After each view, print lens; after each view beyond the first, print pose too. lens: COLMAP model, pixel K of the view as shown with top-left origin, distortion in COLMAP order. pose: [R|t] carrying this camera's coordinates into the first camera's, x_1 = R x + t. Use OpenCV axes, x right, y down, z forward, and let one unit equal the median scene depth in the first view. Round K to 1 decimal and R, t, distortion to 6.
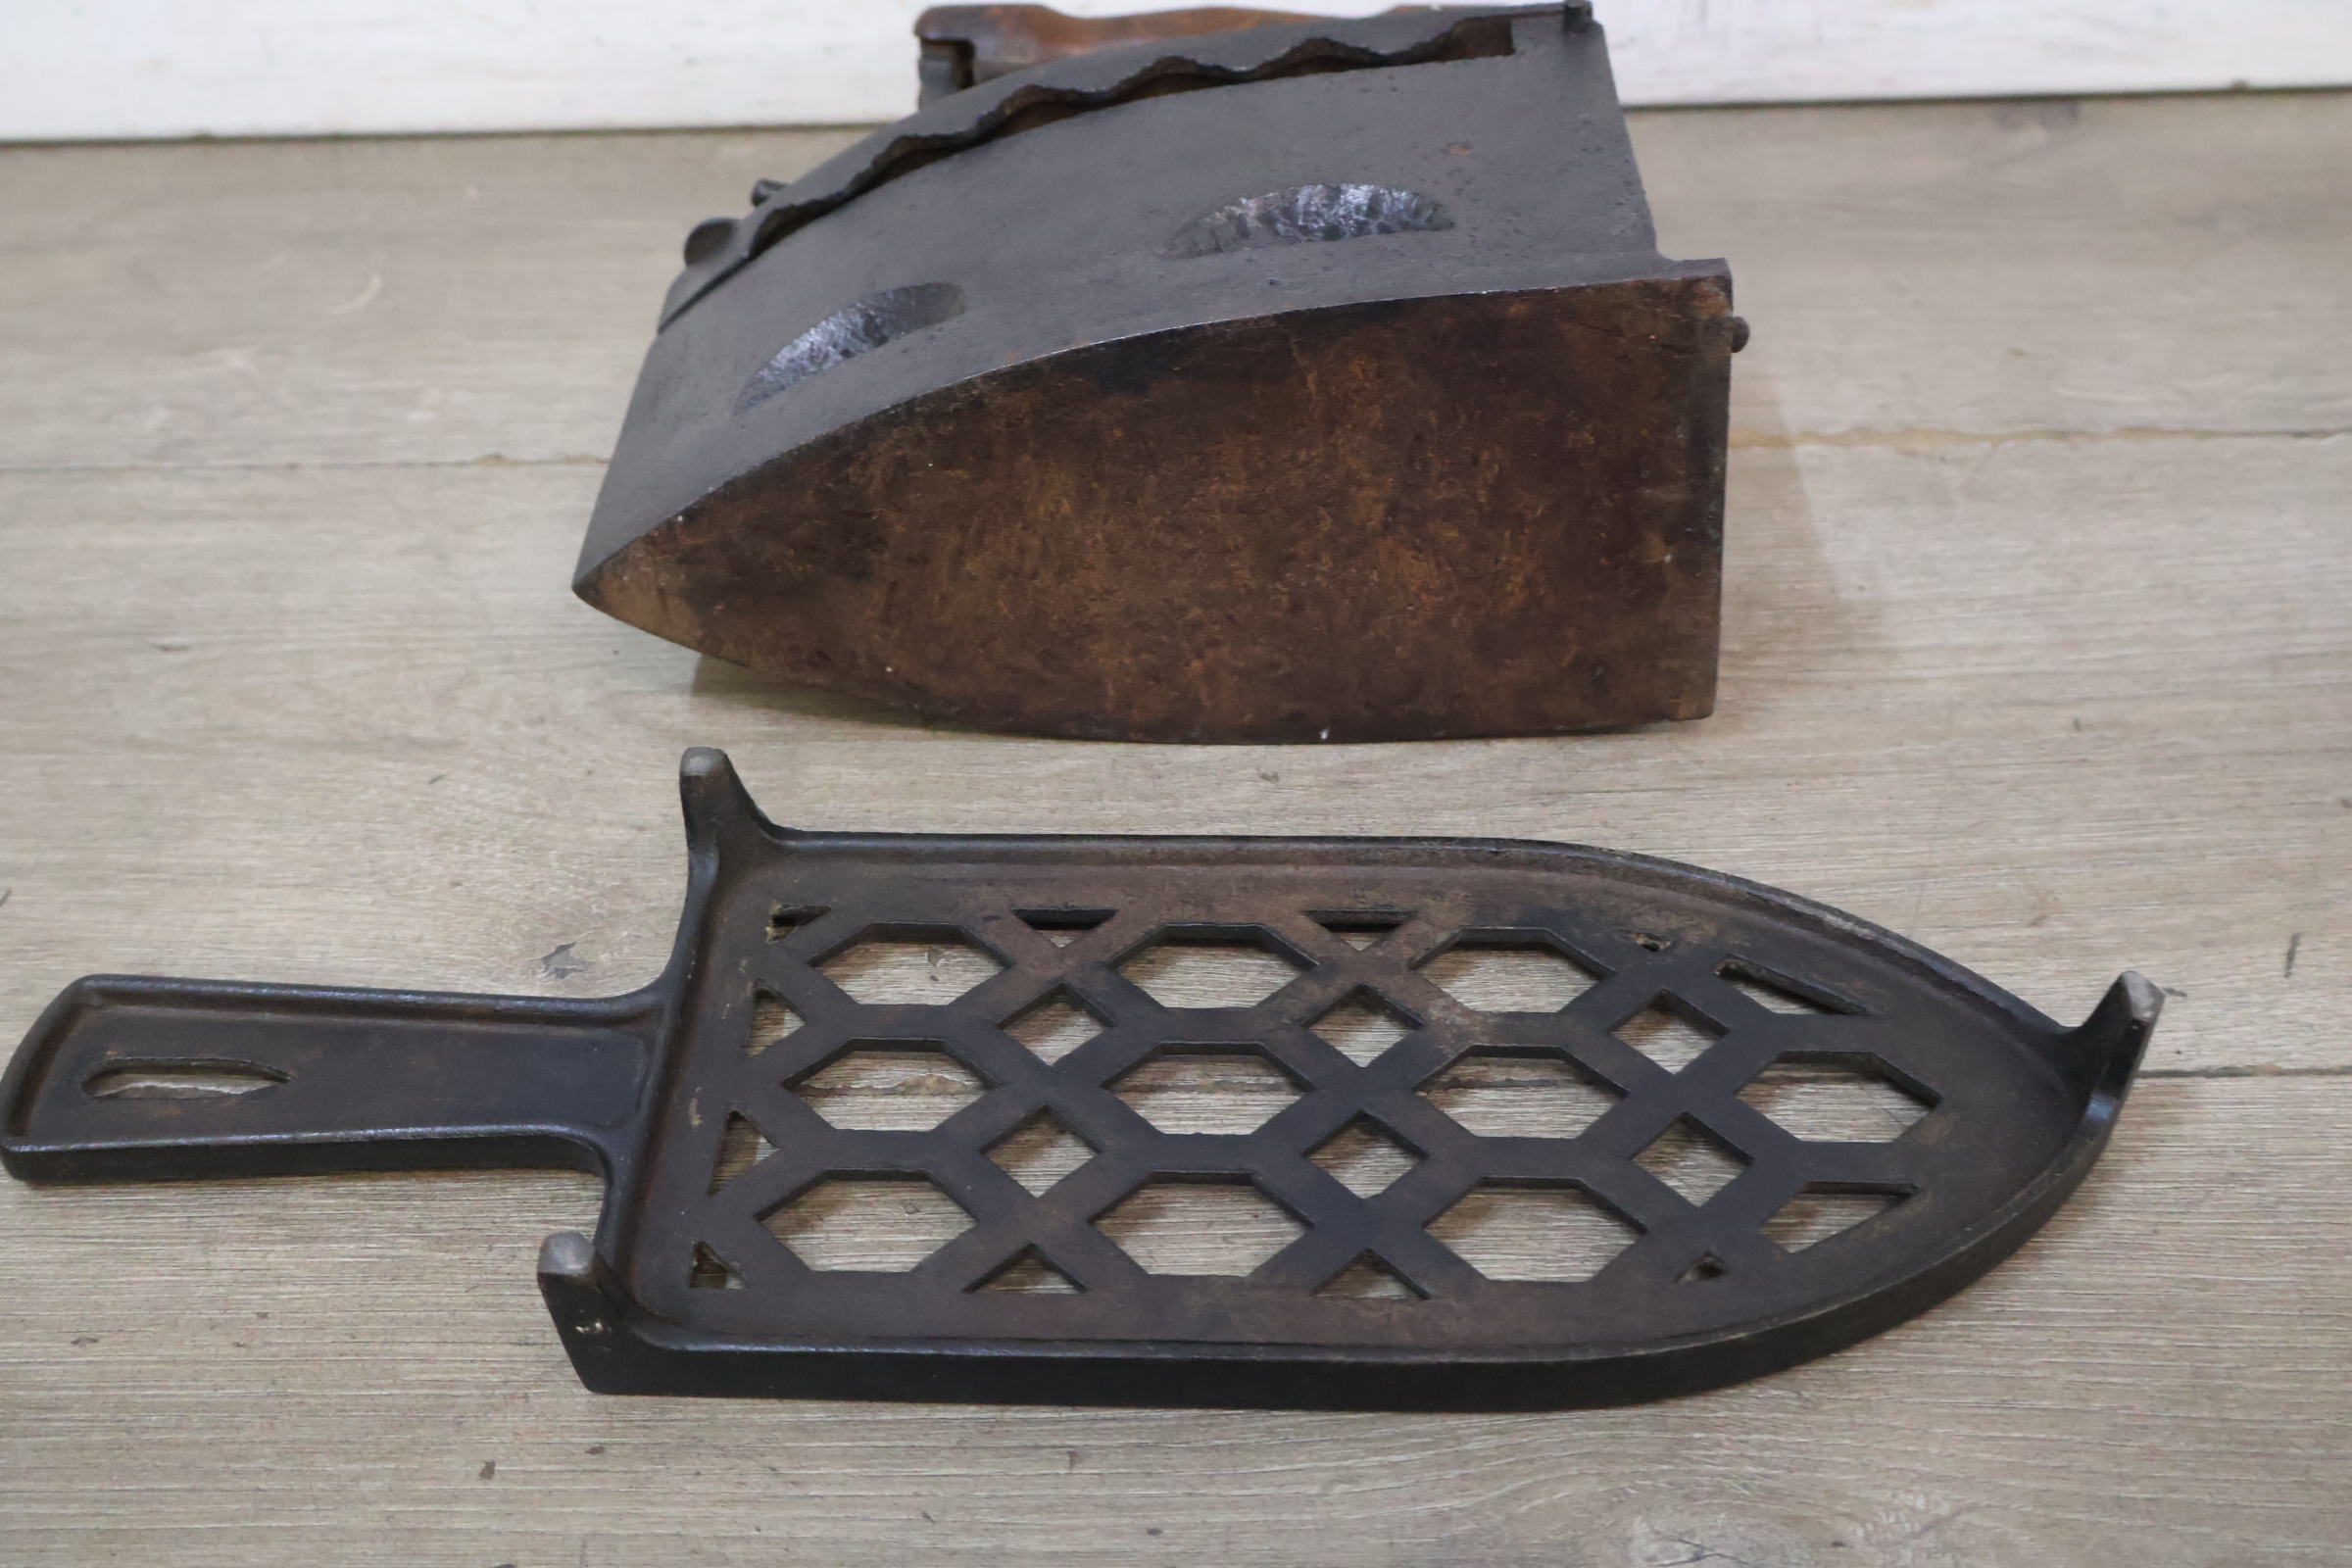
lens RADIAL K [[2607.0, 0, 1176.0], [0, 2607.0, 784.0], [0, 0, 1]] dist [0.003897, 0.007112]
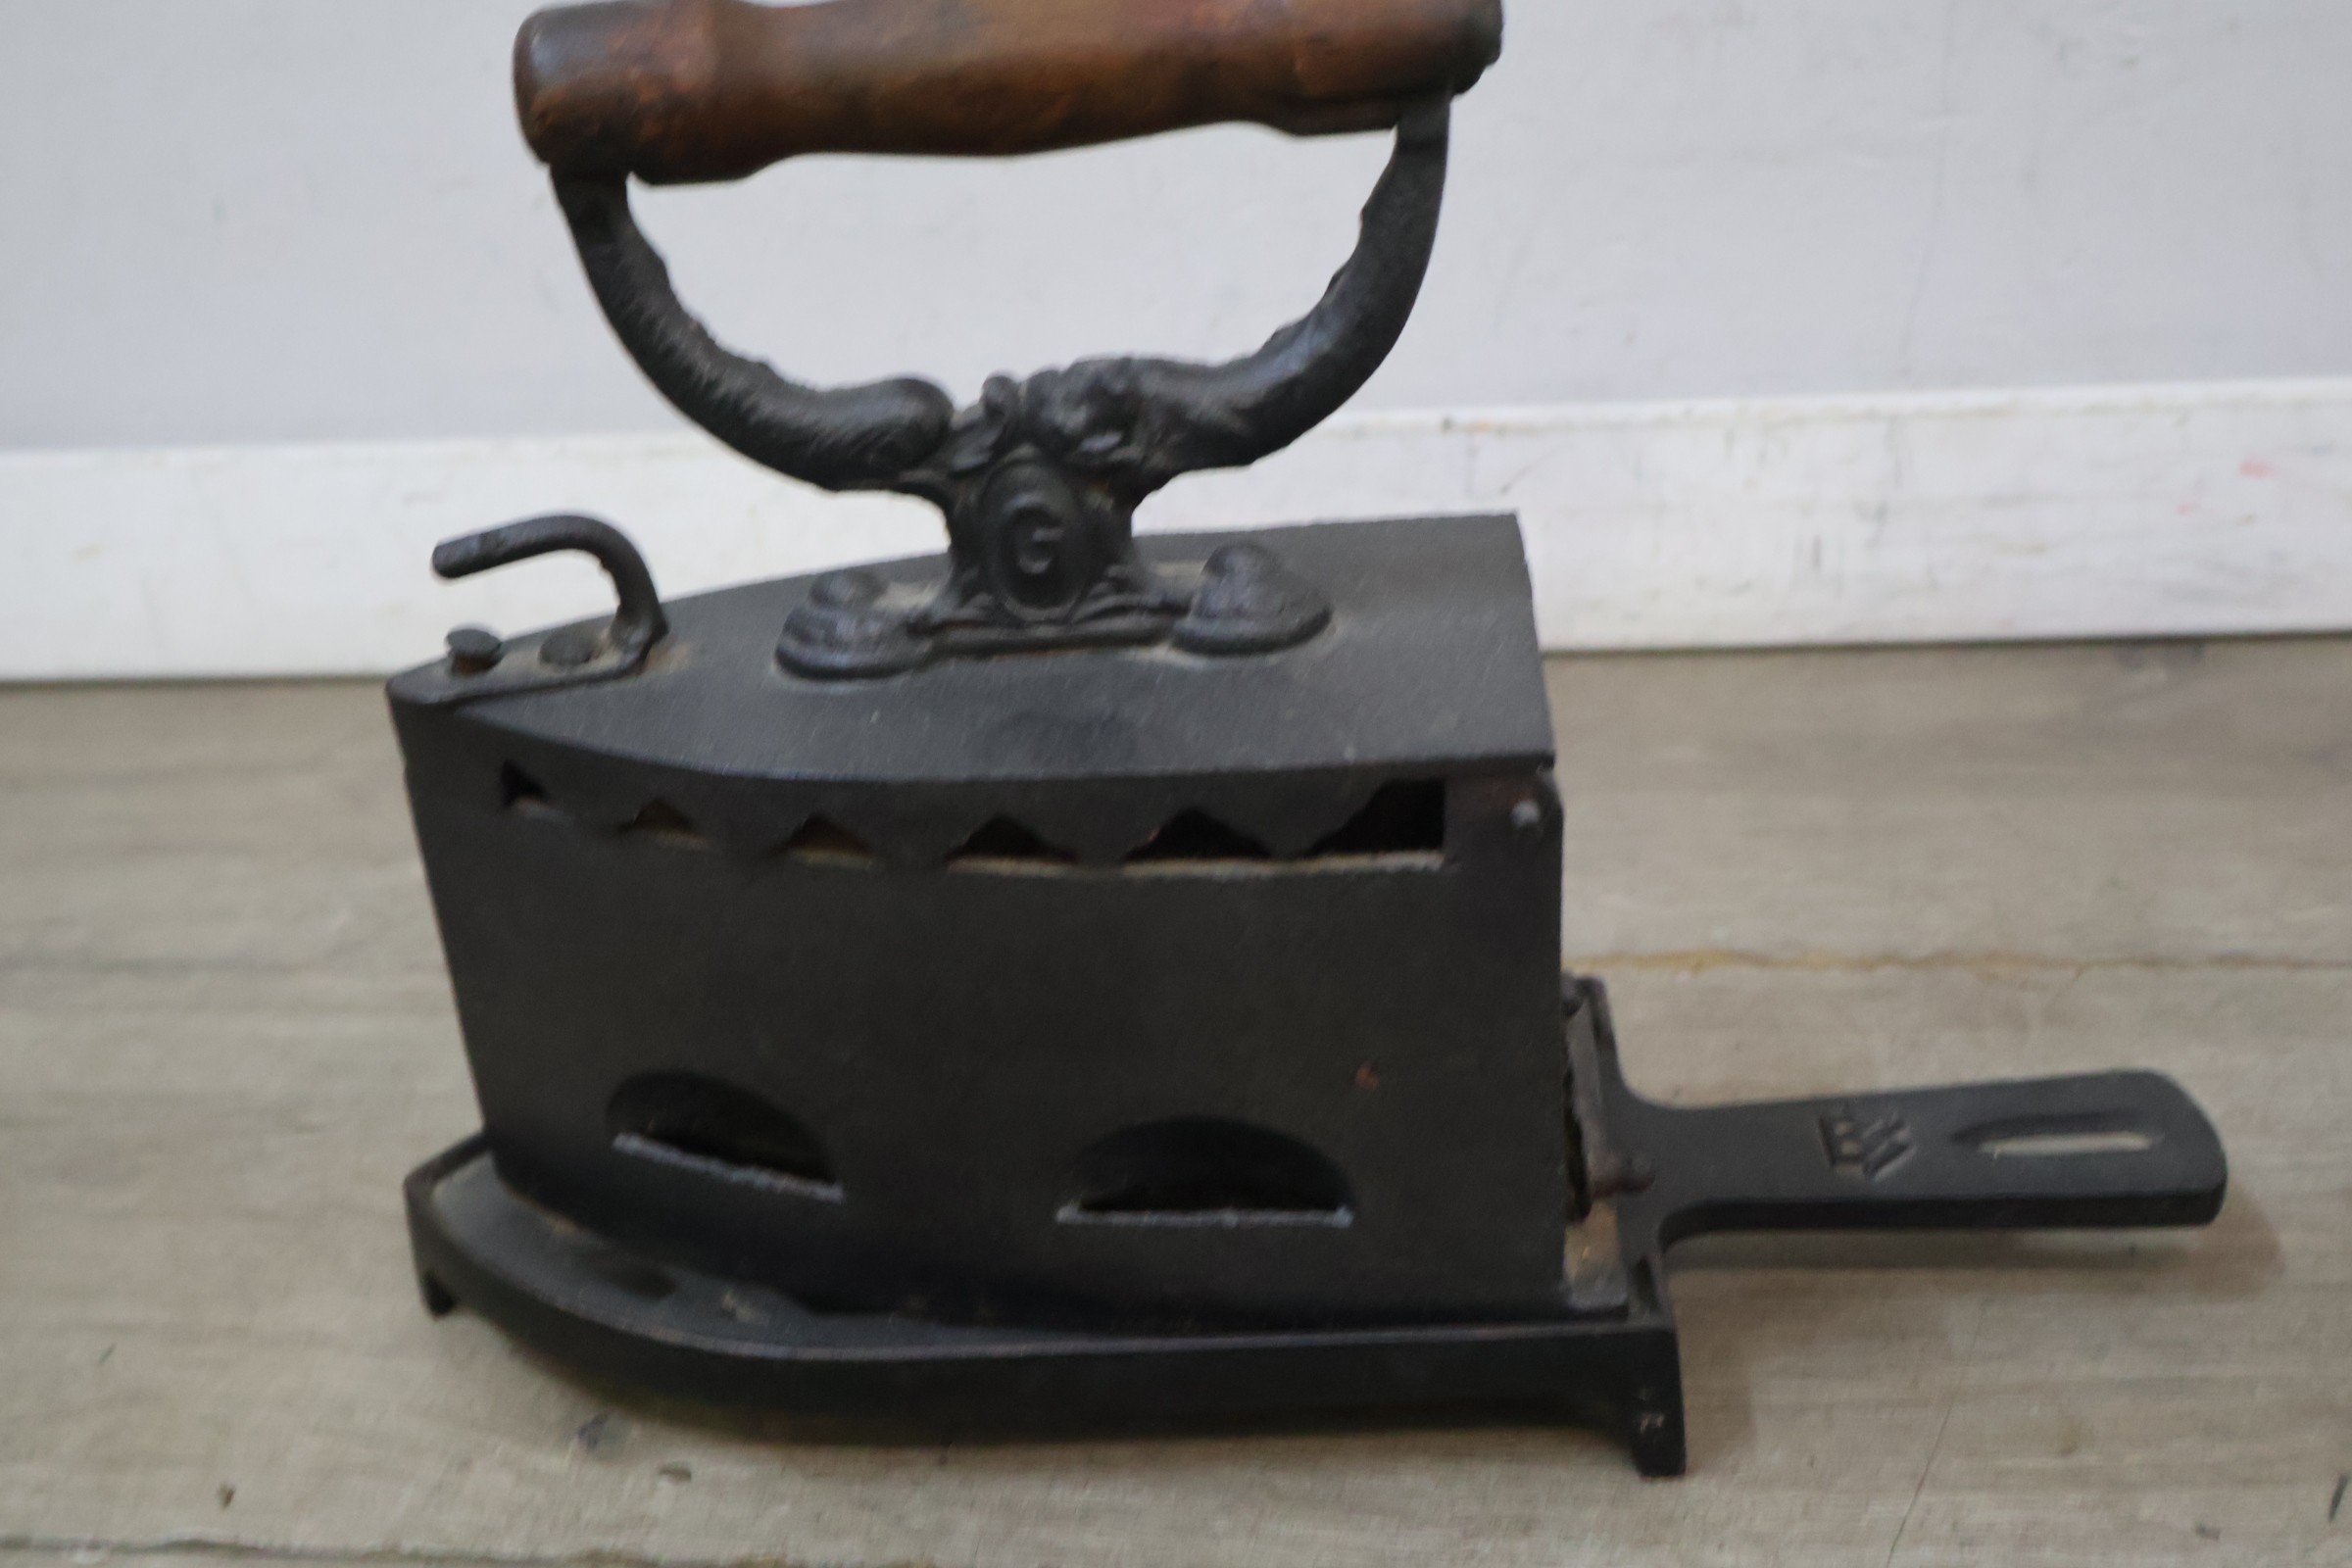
lens RADIAL K [[2622.6, 0, 1162.8], [0, 2622.6, 777.4], [0, 0, 1]] dist [0.004699, 0.005974]
pose [[0.991133, 0.006884, -0.132698, 0.114245], [-0.034560, 0.977642, -0.207417, 0.019909], [0.128303, 0.210164, 0.969211, -0.036074]]
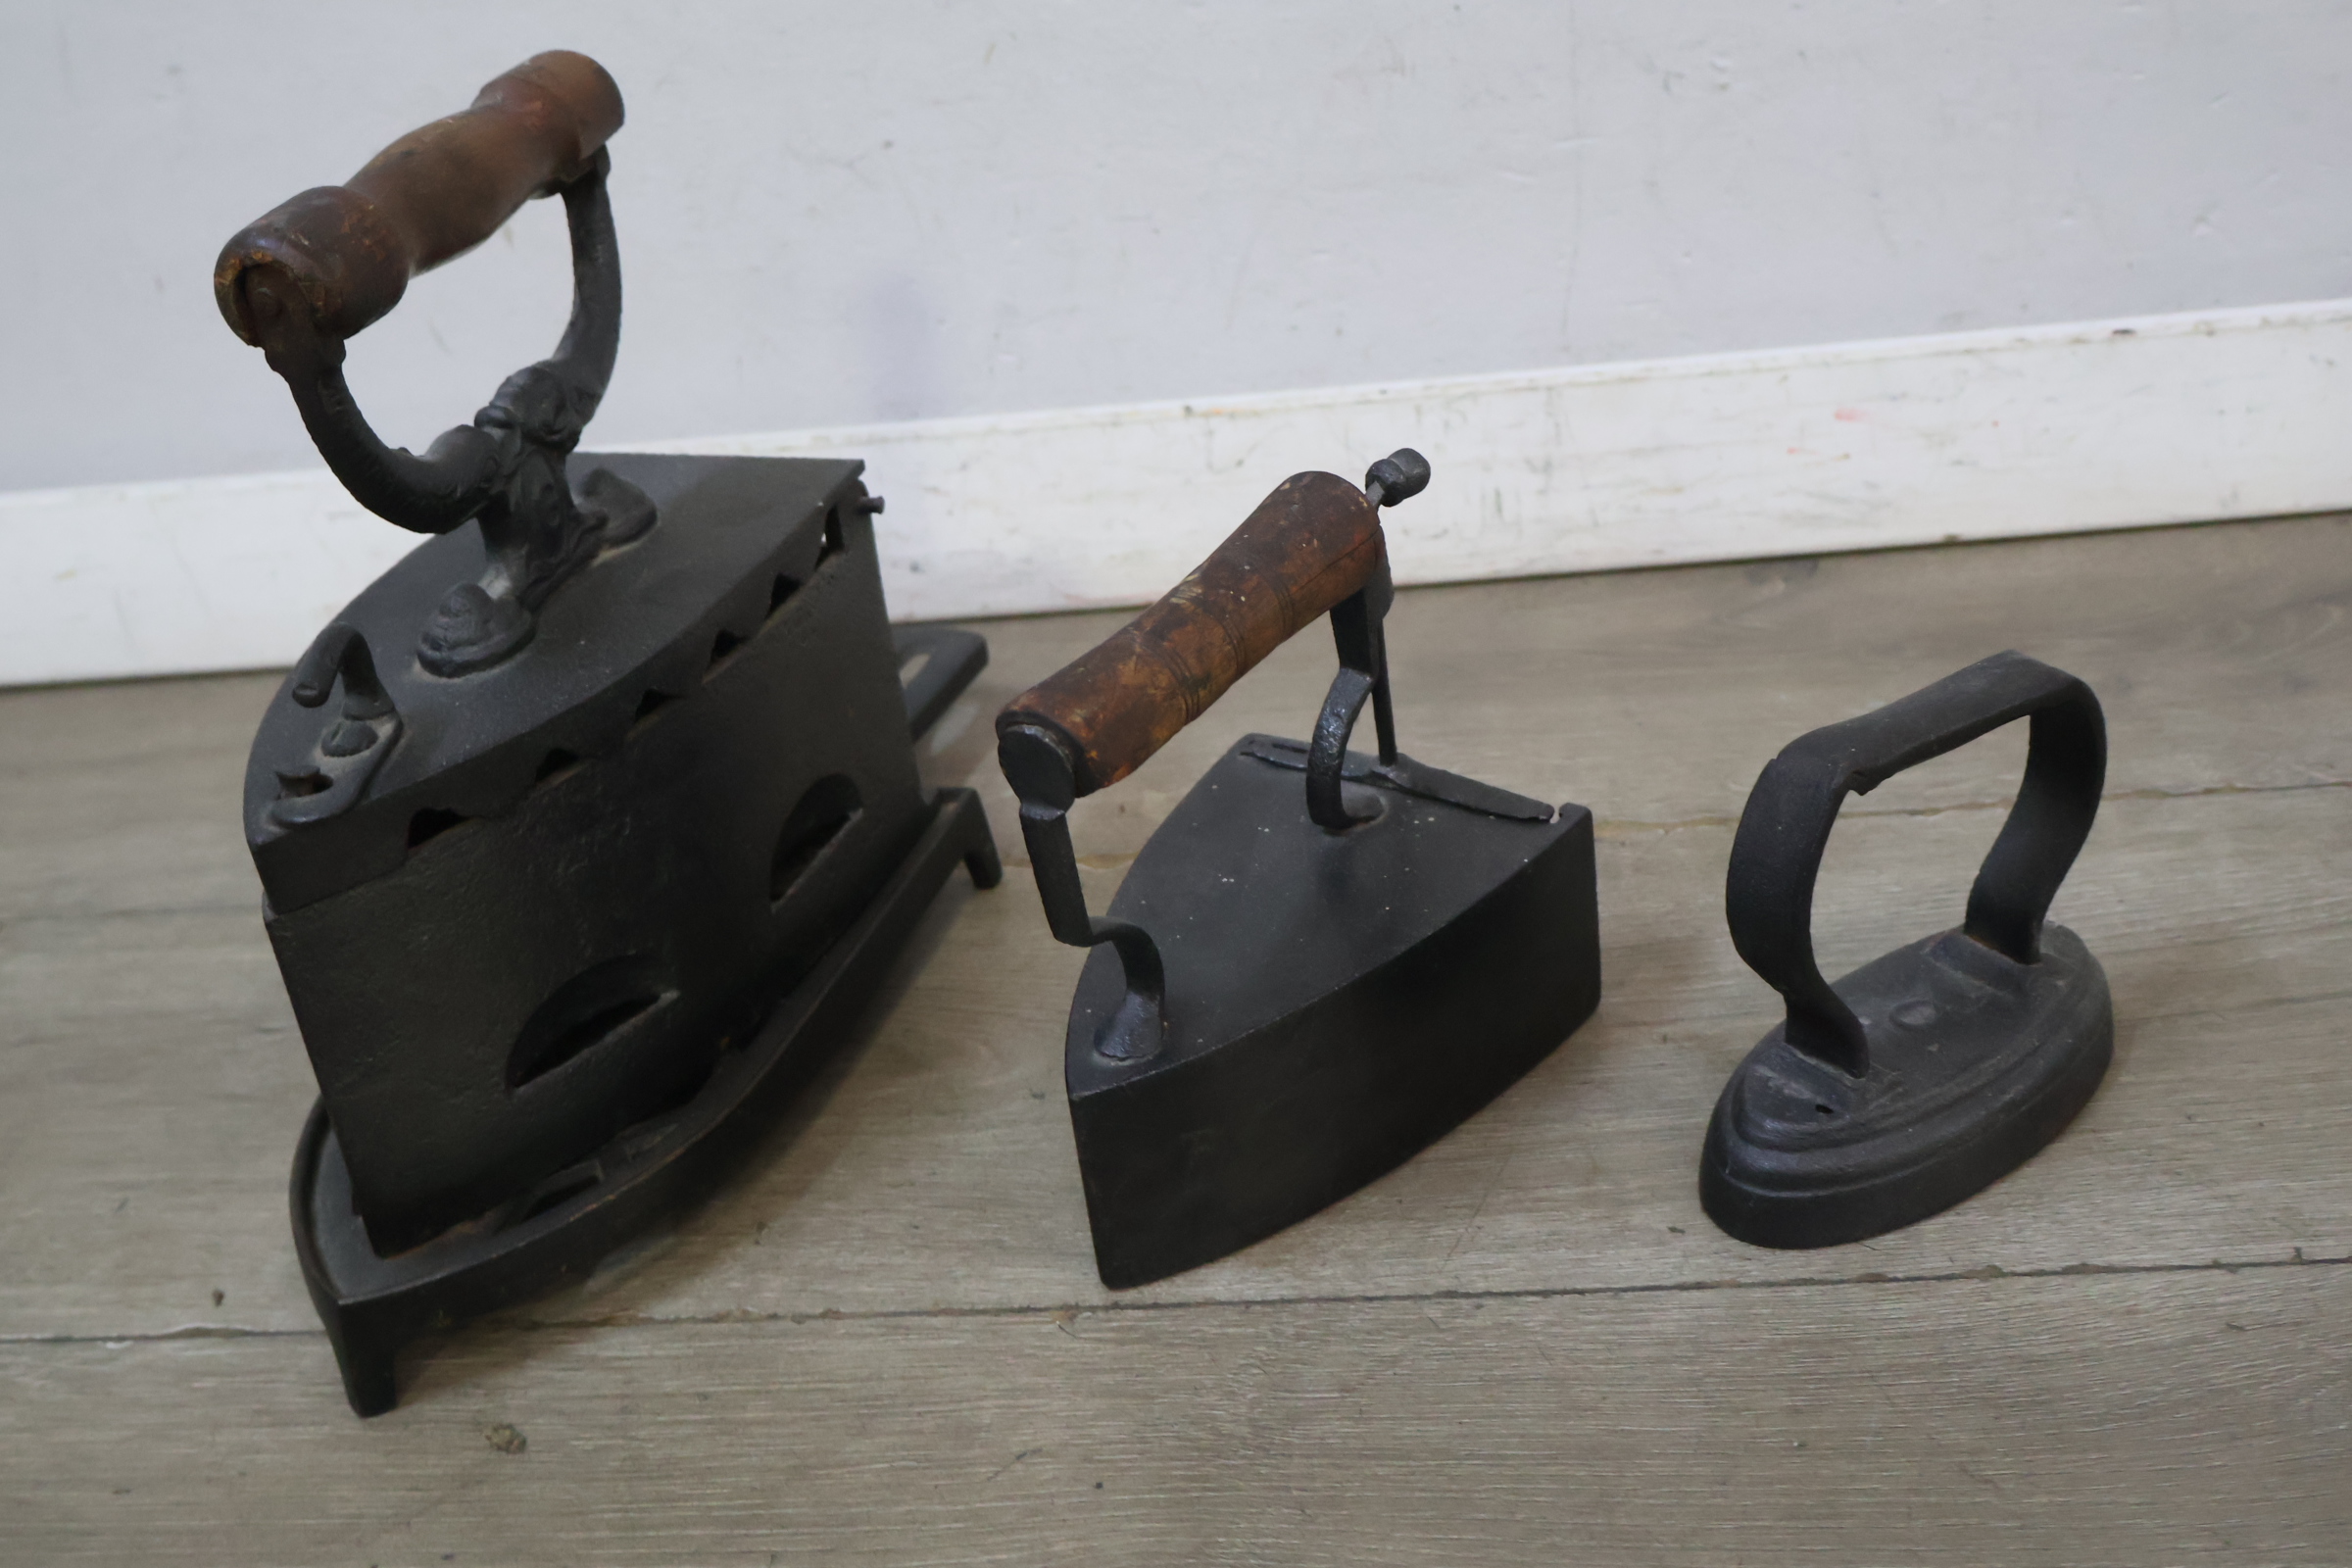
lens RADIAL K [[2584.9, 0, 1163.4], [0, 2584.9, 779.5], [0, 0, 1]] dist [0.008071, 0.007287]
pose [[0.991040, -0.042951, -0.126471, 0.266169], [0.019328, 0.983035, -0.182398, 0.078489], [0.132160, 0.178319, 0.975057, -0.290743]]
